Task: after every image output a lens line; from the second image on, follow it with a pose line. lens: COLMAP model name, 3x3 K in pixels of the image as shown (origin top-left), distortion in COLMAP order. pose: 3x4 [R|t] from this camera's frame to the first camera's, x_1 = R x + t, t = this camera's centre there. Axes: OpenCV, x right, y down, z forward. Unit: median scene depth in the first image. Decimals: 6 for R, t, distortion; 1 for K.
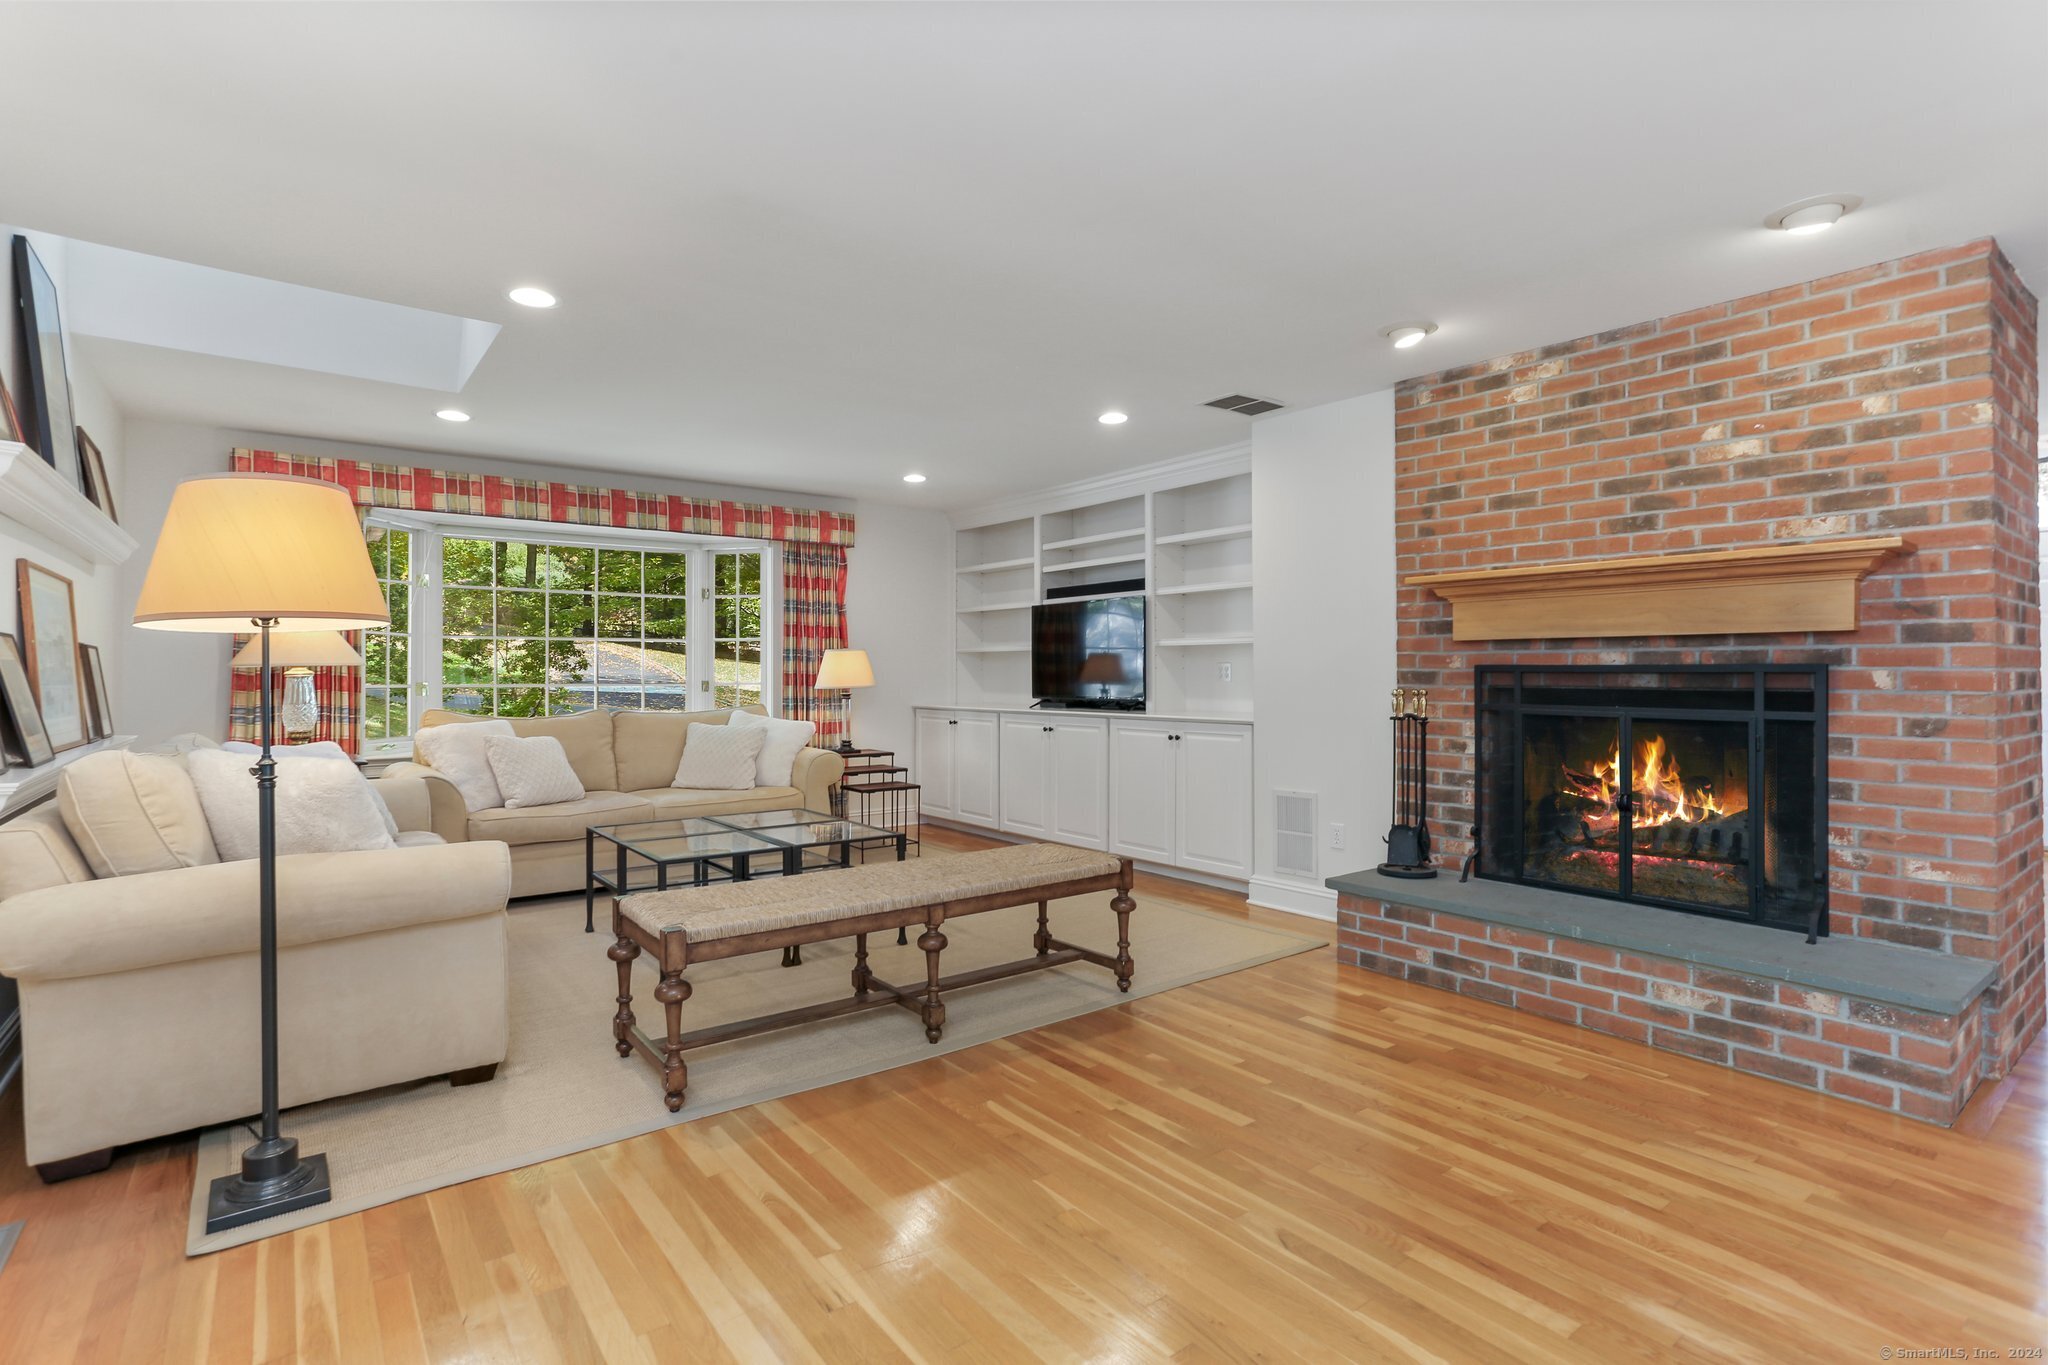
lens RADIAL K [[995.0, 0, 1015.7], [0, 995.0, 661.8], [0, 0, 1]] dist [-0.044642, 0.030110]
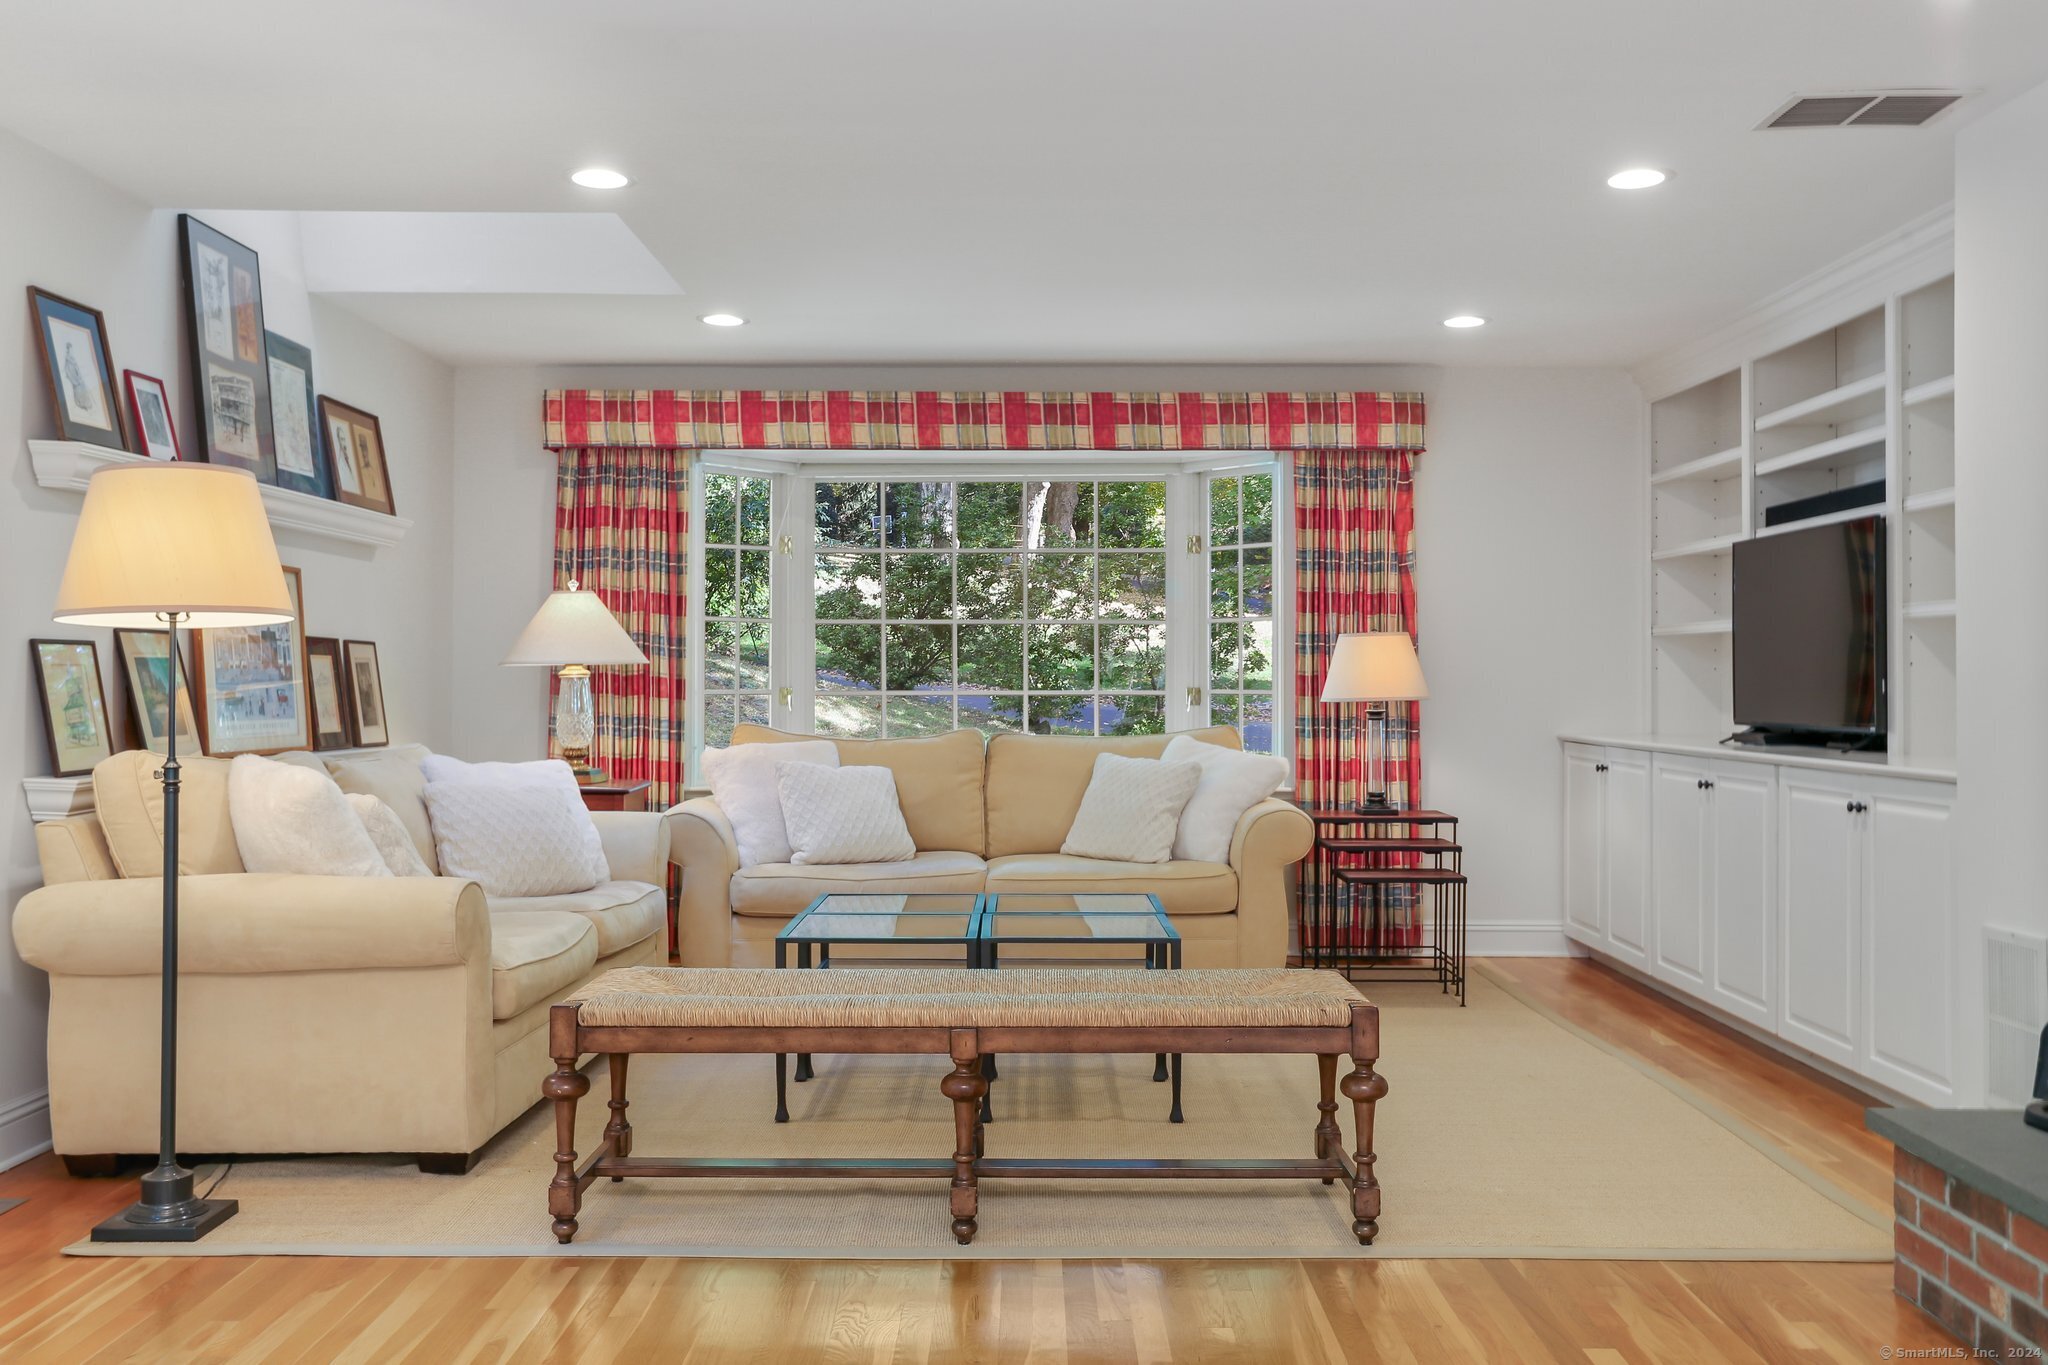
lens RADIAL K [[1850.7, 0, 1024.0], [0, 1850.7, 682.5], [0, 0, 1]] dist [-0.004478, 0.006631]
pose [[0.794452, 0.003844, -0.607315, 0.330577], [0.004388, 0.999918, 0.012069, 0.002068], [0.607312, -0.012254, 0.794369, 0.032796]]
